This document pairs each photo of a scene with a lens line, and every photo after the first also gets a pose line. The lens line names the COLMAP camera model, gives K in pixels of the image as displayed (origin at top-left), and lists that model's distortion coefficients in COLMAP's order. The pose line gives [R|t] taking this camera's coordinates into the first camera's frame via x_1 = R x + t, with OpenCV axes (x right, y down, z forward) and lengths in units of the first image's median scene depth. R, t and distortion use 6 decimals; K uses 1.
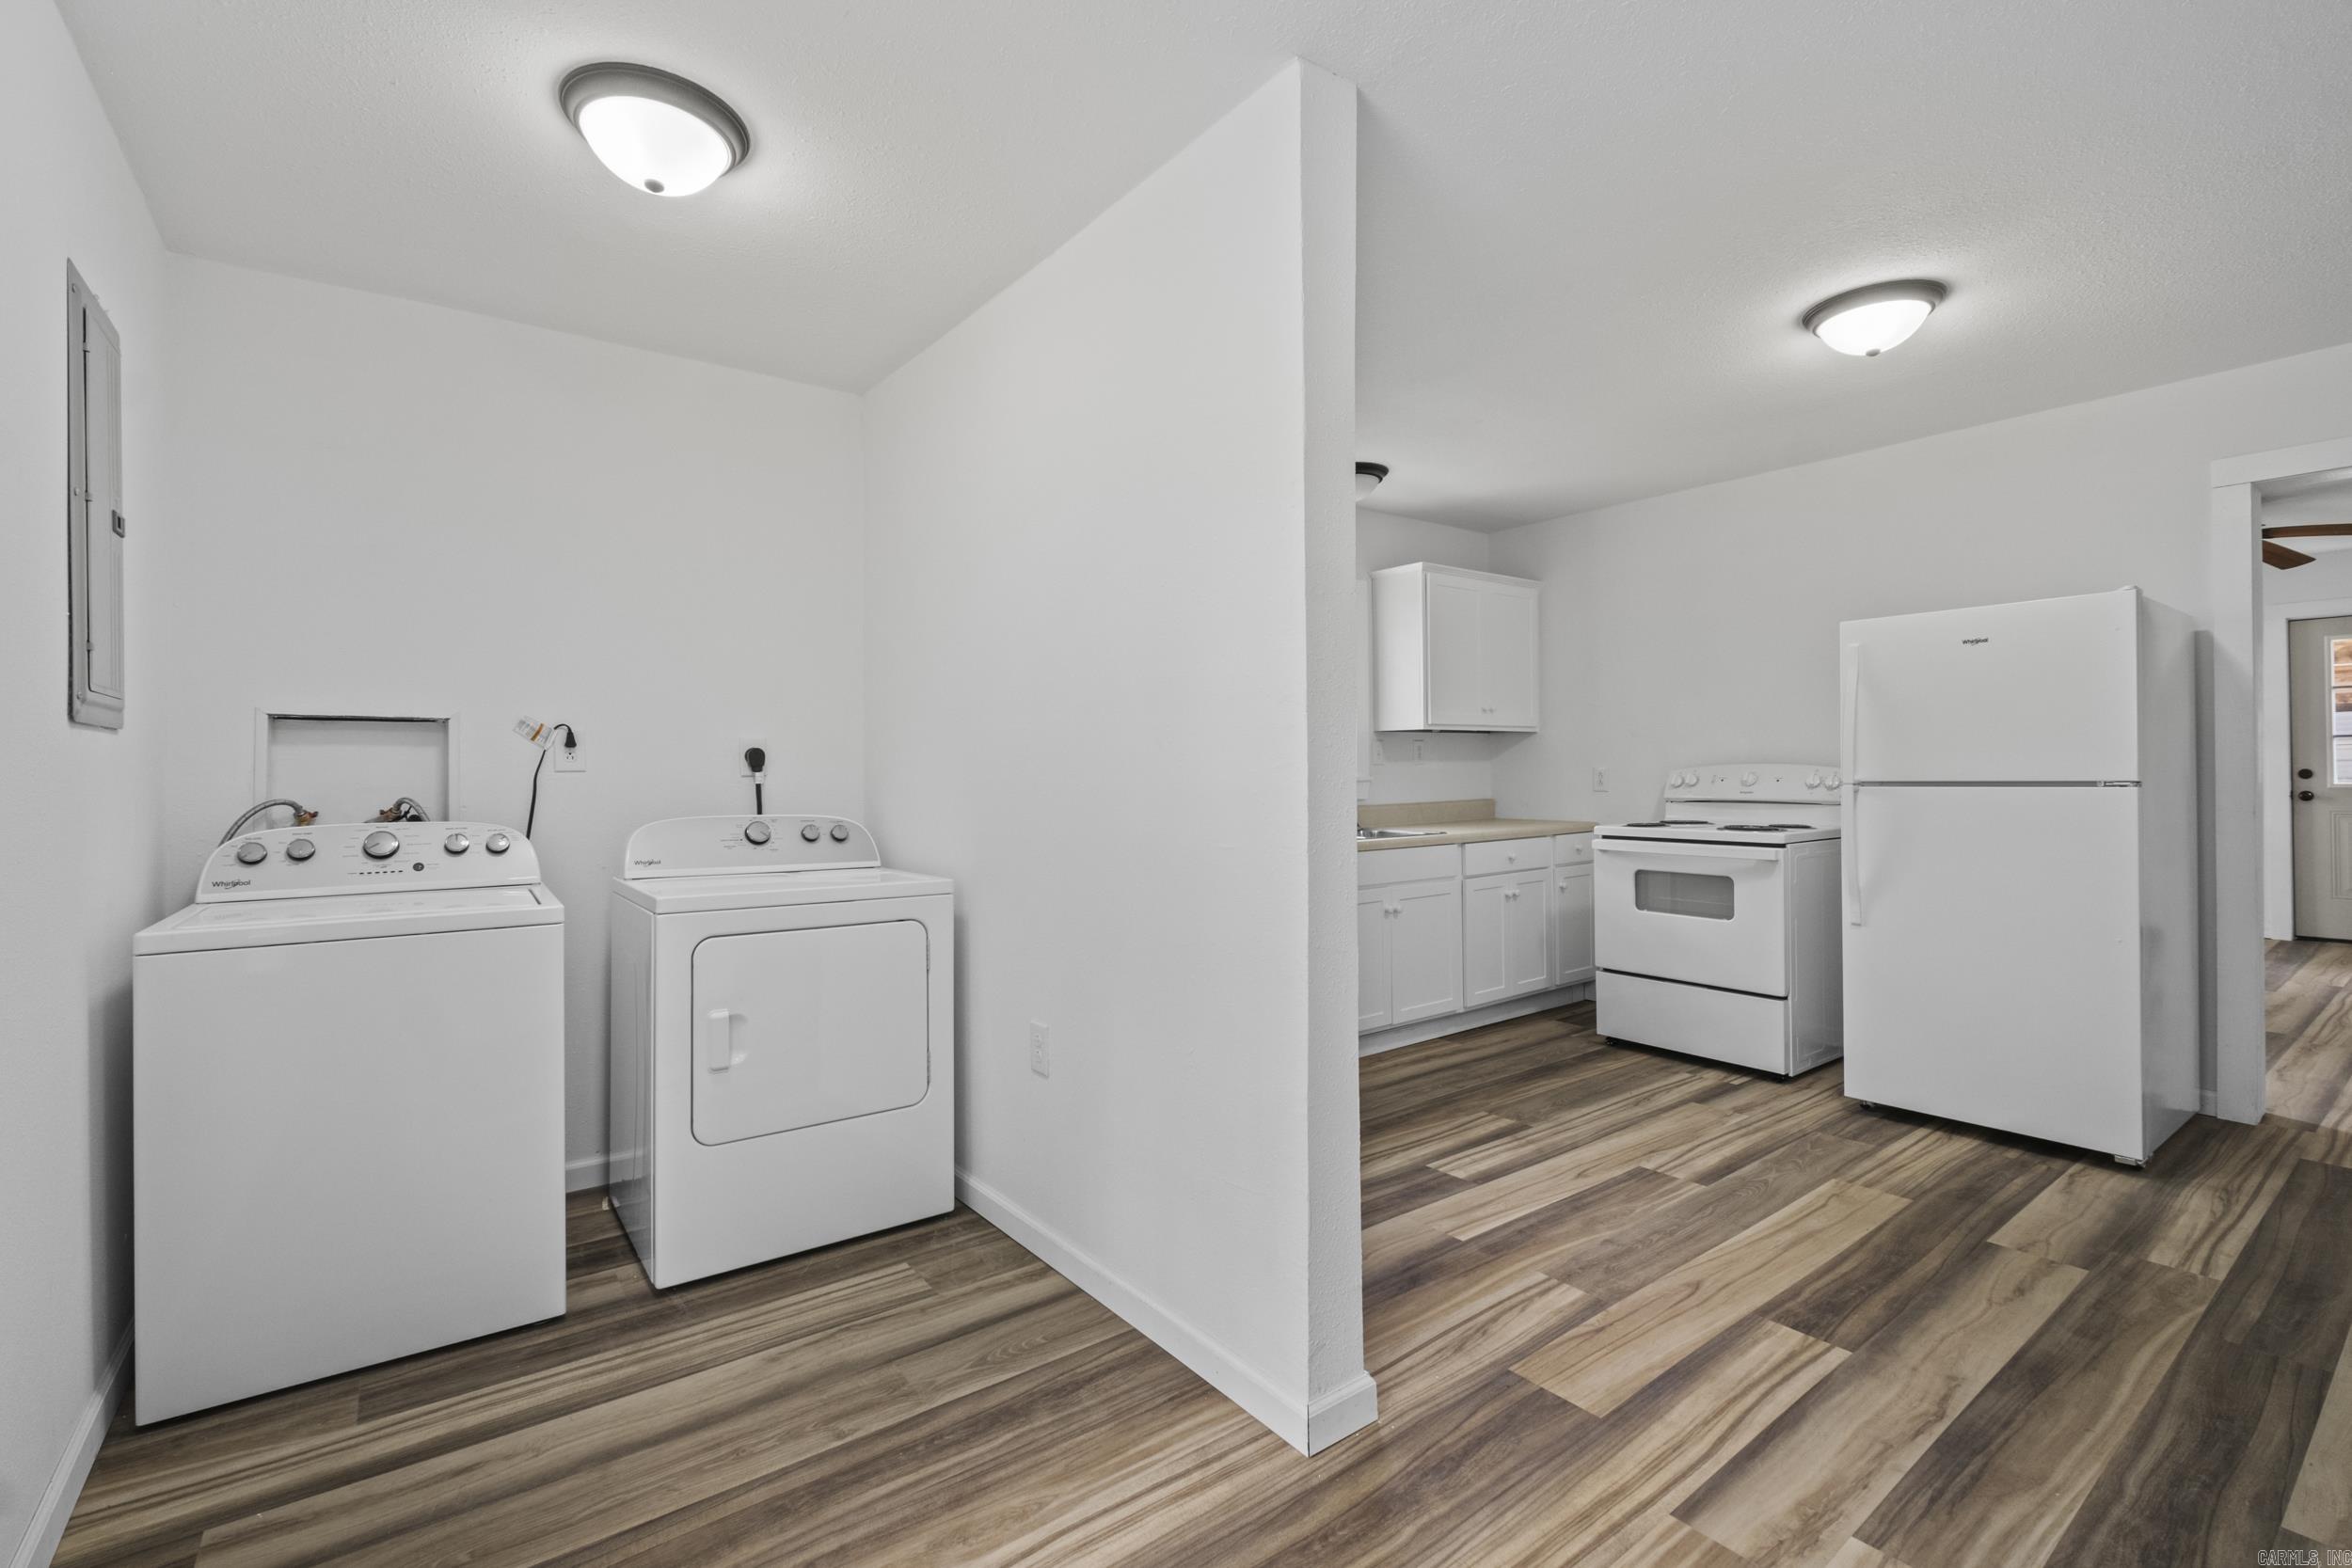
lens RADIAL K [[1044.5, 0, 1182.2], [0, 1044.5, 767.9], [0, 0, 1]] dist [-0.005599, -0.000528]
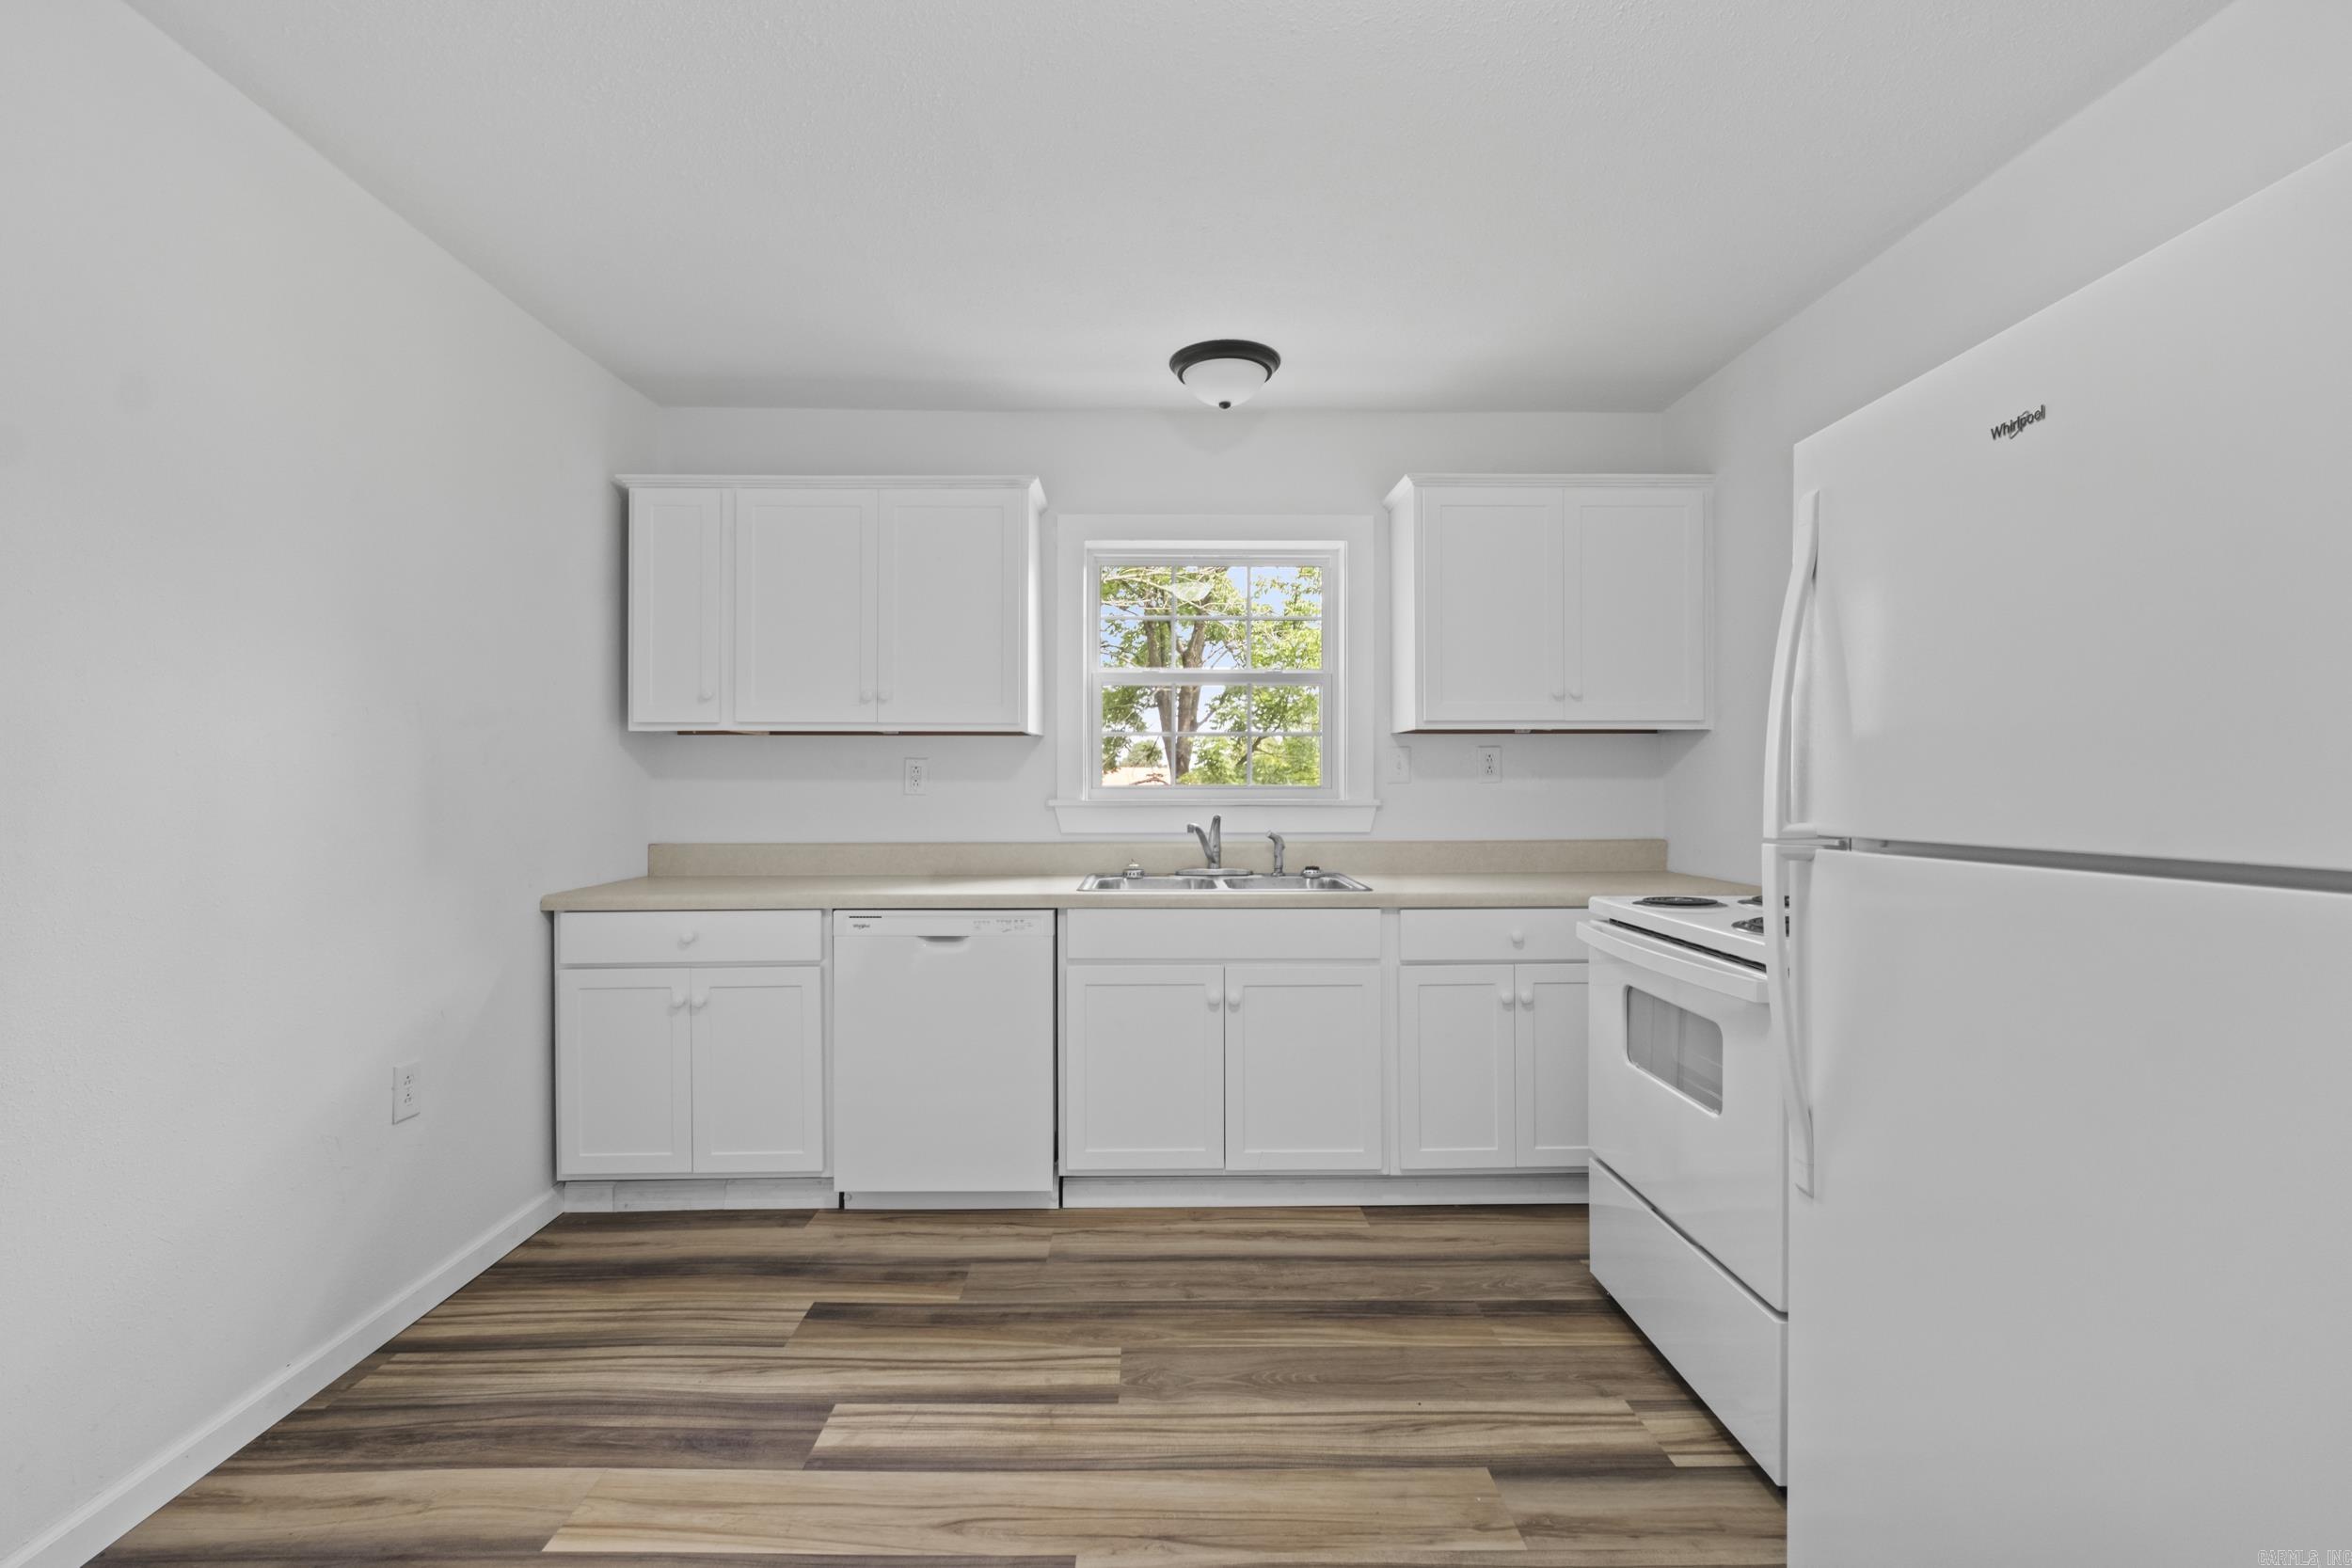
lens RADIAL K [[1044.5, 0, 1177.2], [0, 1044.5, 782.6], [0, 0, 1]] dist [-0.005599, -0.000528]
pose [[0.805162, 0.009383, -0.592981, 0.657171], [-0.007533, 0.999956, 0.005594, -0.007506], [0.593007, -0.000038, 0.805197, 0.509692]]
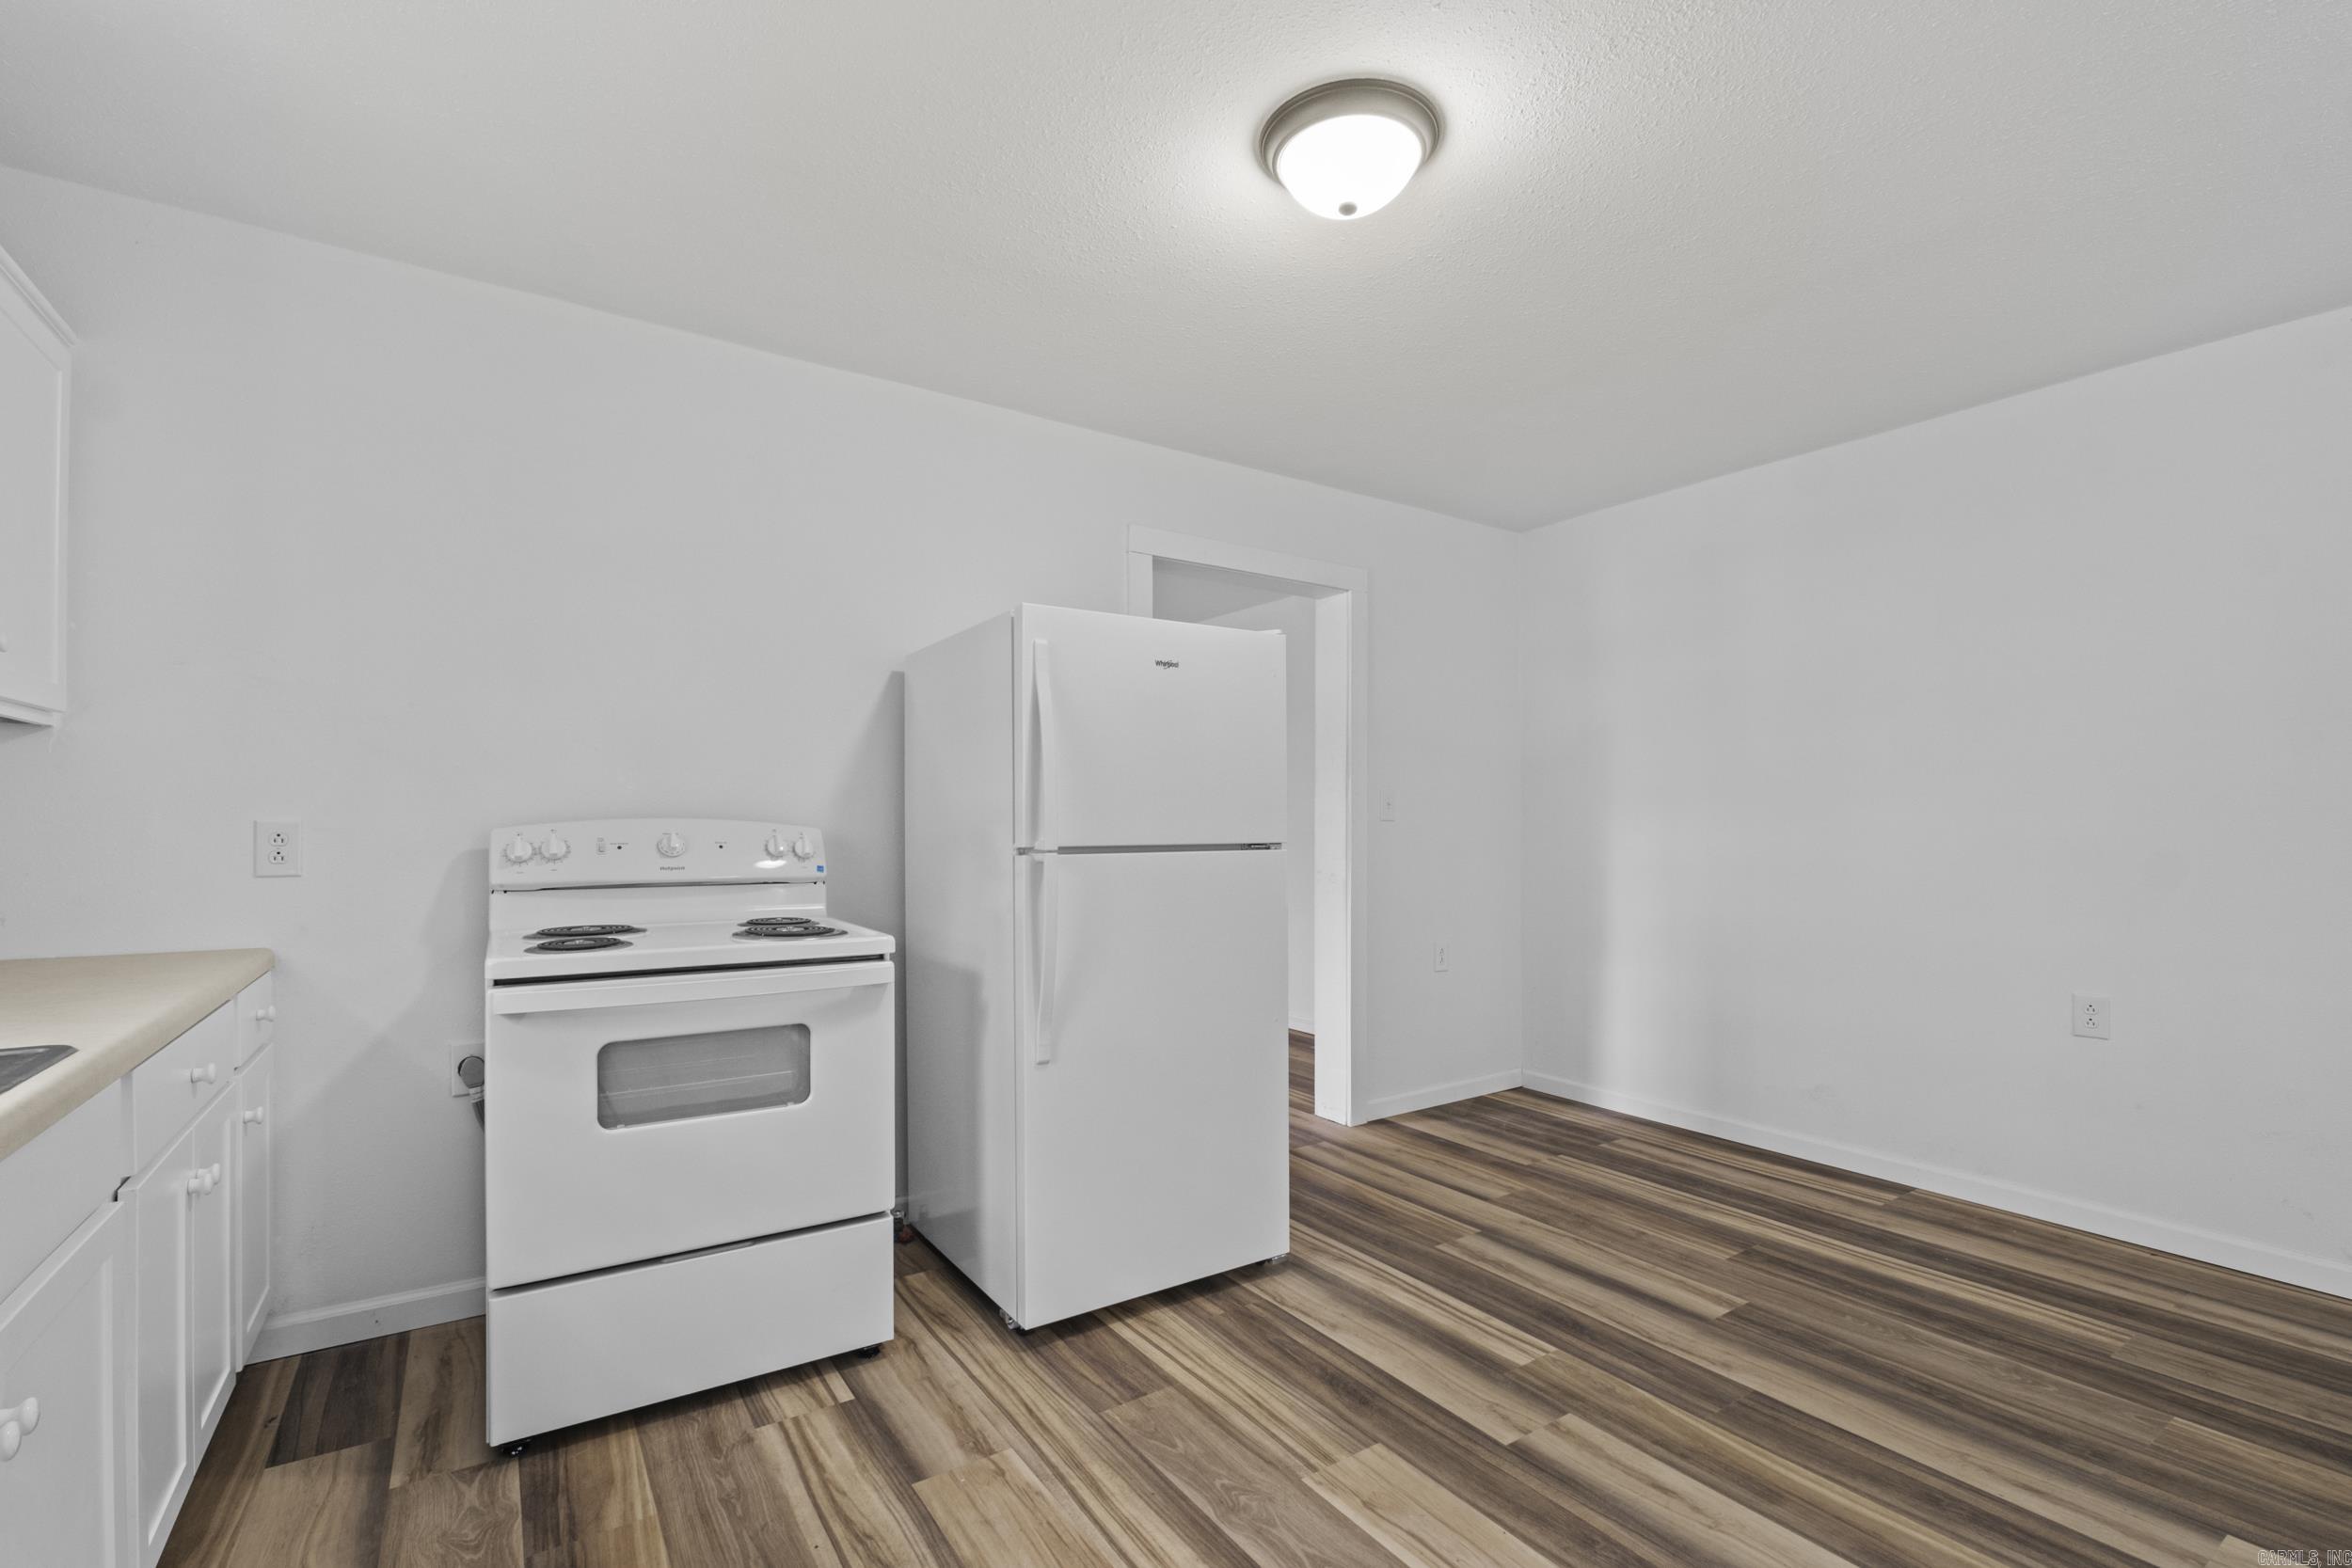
lens RADIAL K [[1044.5, 0, 1160.1], [0, 1044.5, 808.7], [0, 0, 1]] dist [-0.005599, -0.000528]
pose [[0.069497, 0.015174, 0.997467, -0.014560], [-0.005909, 0.999873, -0.014798, -0.002318], [-0.997565, -0.004866, 0.069578, 0.840031]]
